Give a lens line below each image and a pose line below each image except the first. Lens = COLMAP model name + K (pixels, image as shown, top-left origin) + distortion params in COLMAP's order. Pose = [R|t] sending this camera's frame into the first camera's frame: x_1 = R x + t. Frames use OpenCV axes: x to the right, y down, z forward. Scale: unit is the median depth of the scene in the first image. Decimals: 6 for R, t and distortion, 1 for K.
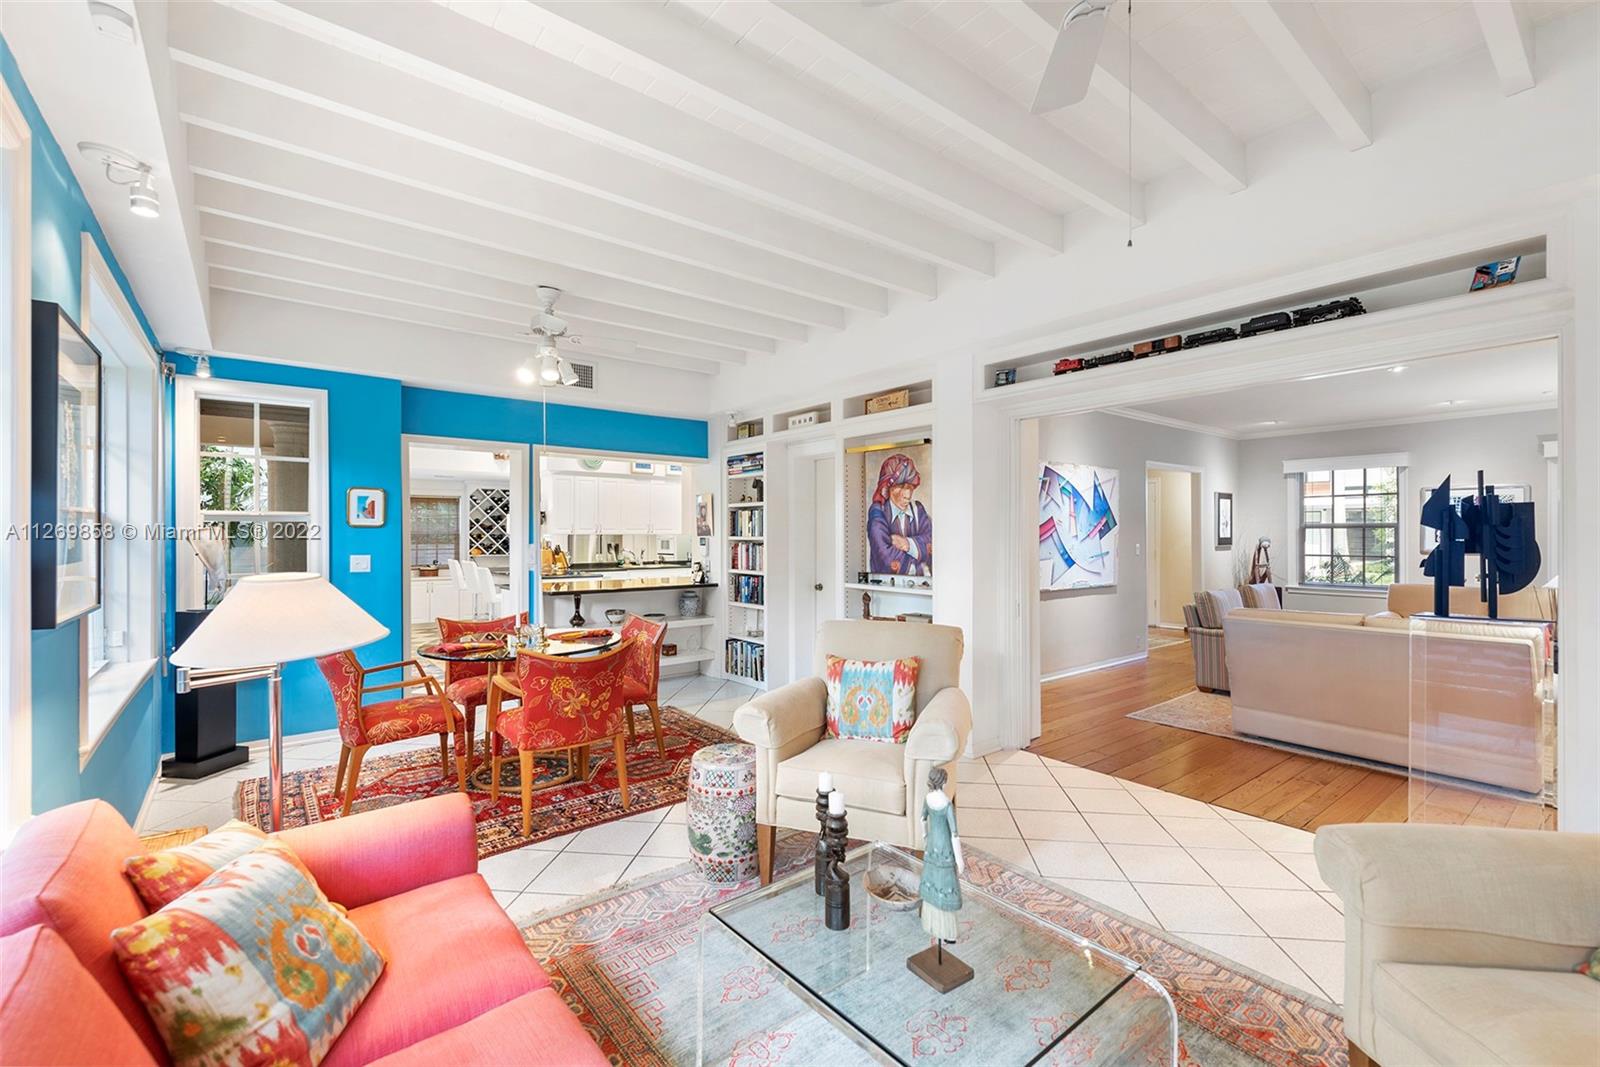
lens RADIAL K [[691.7, 0, 803.1], [0, 691.7, 536.5], [0, 0, 1]] dist [-0.003296, -0.000757]
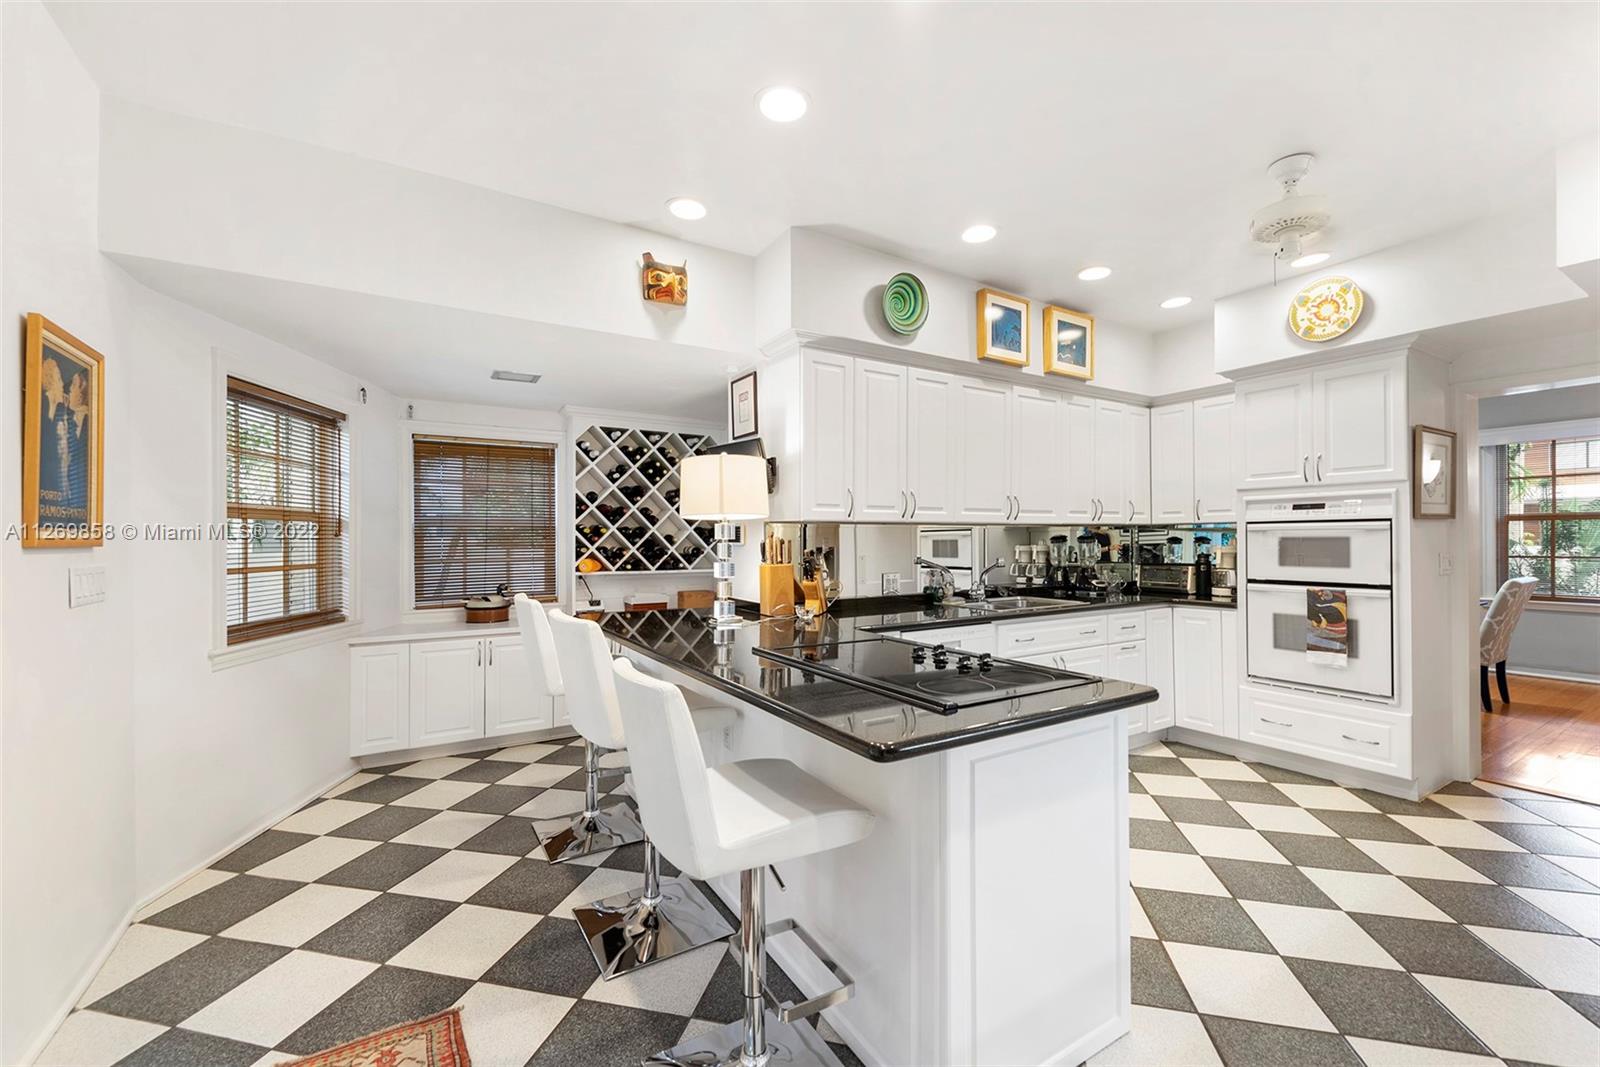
lens RADIAL K [[636.6, 0, 800.9], [0, 636.6, 534.1], [0, 0, 1]] dist [0.001551, -0.000023]
pose [[0.993366, -0.007690, -0.114737, -0.517278], [0.007400, 0.999968, -0.002952, 0.006956], [0.114757, 0.002083, 0.993391, 1.081454]]
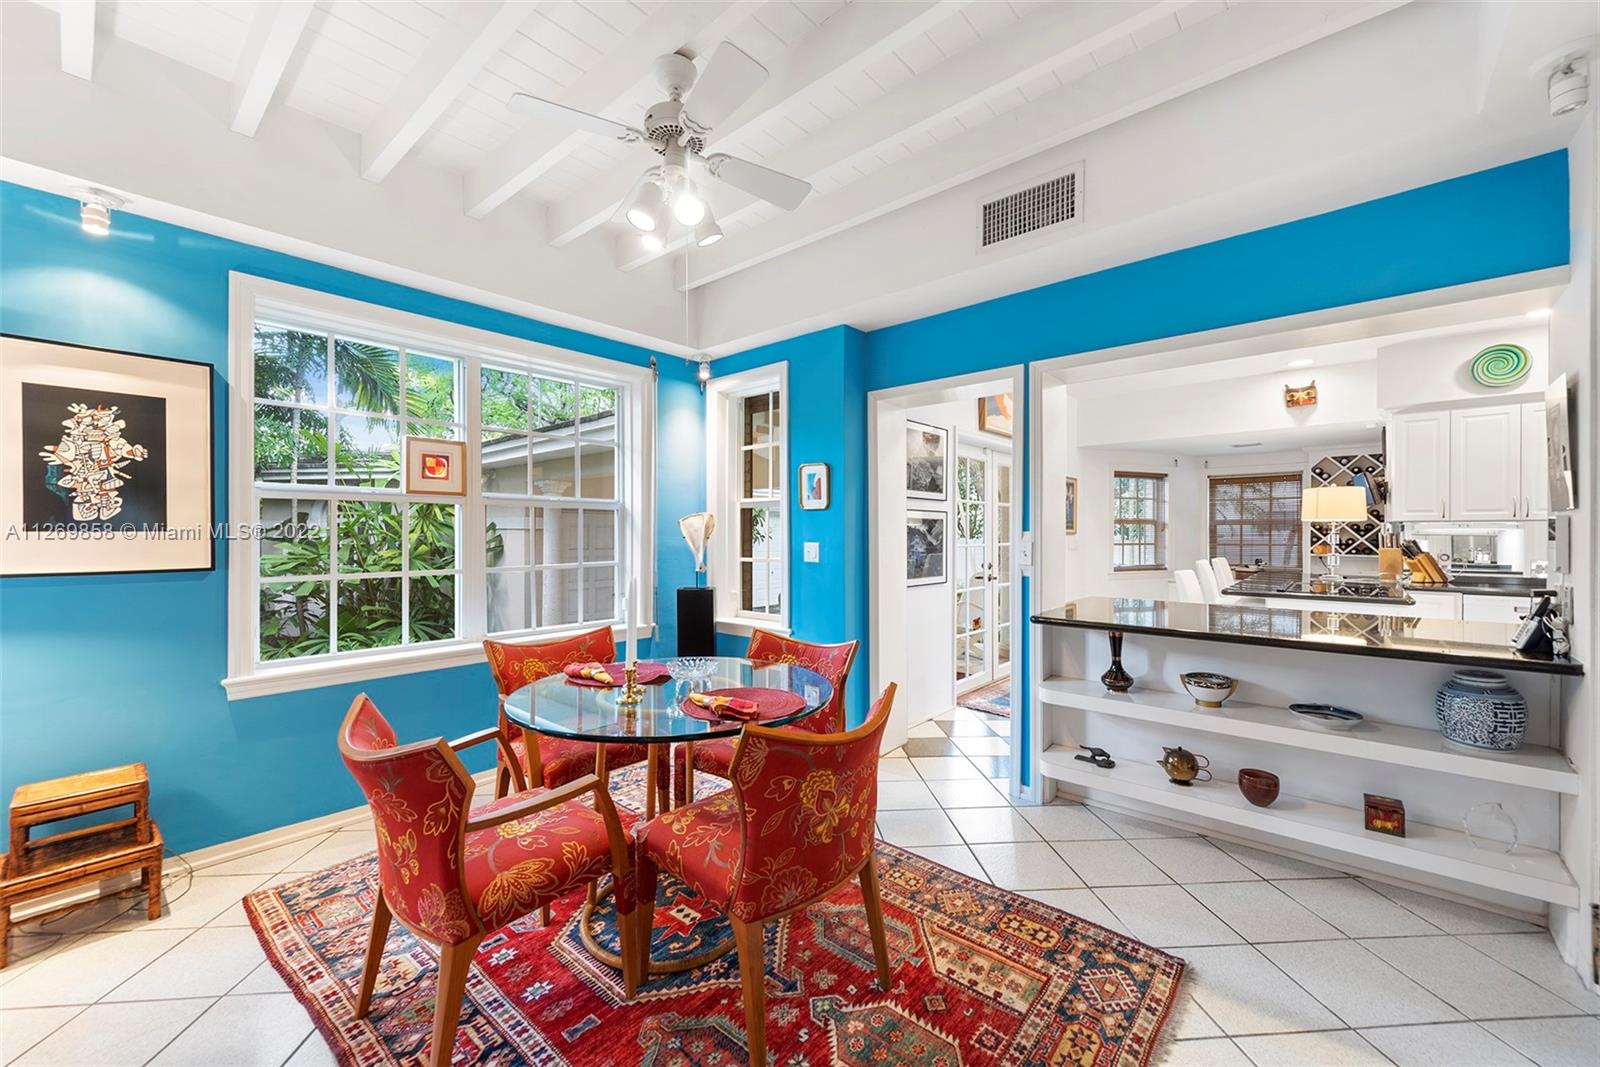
lens RADIAL K [[625.6, 0, 789.2], [0, 625.6, 536.5], [0, 0, 1]] dist [0.013564, -0.002774]
pose [[0.162800, 0.001155, -0.986658, 0.098527], [-0.000550, 0.999999, 0.001080, 0.014622], [0.986659, 0.000367, 0.162800, 0.680946]]
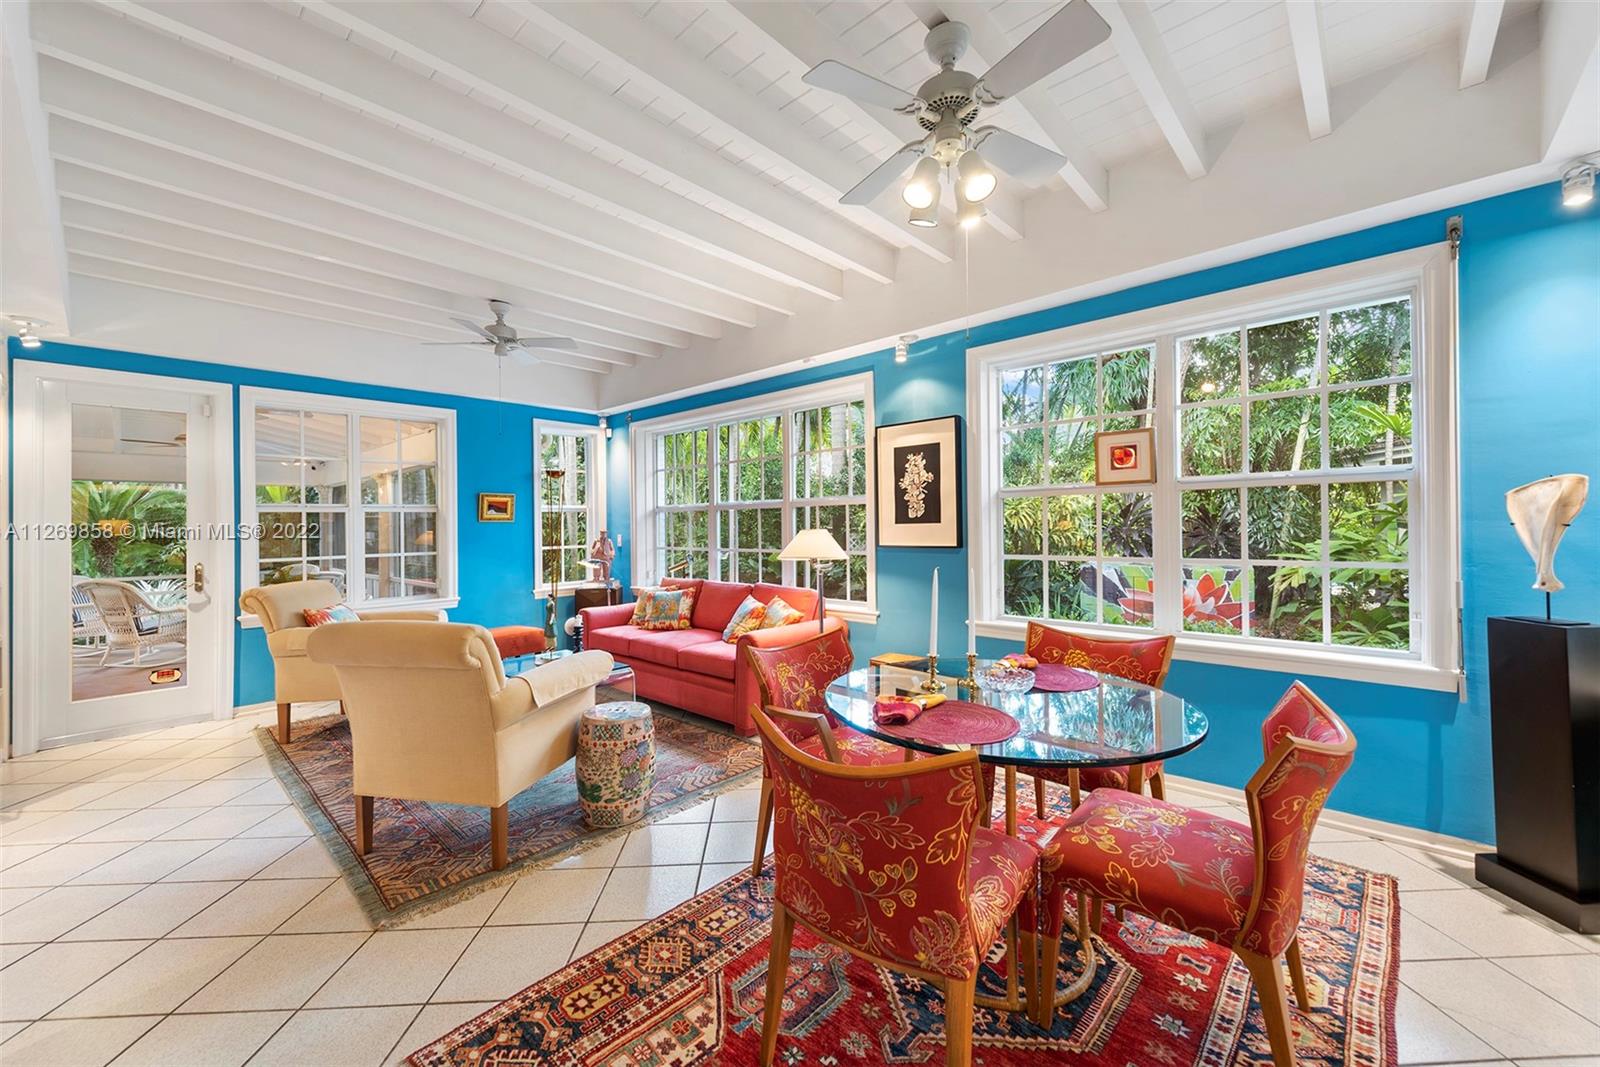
lens RADIAL K [[625.6, 0, 799.7], [0, 625.6, 521.7], [0, 0, 1]] dist [0.013564, -0.002774]
pose [[-0.988042, 0.013228, -0.153616, -0.118861], [0.013741, 0.999903, -0.002277, 0.009970], [0.153571, -0.004361, -0.988128, 0.984105]]
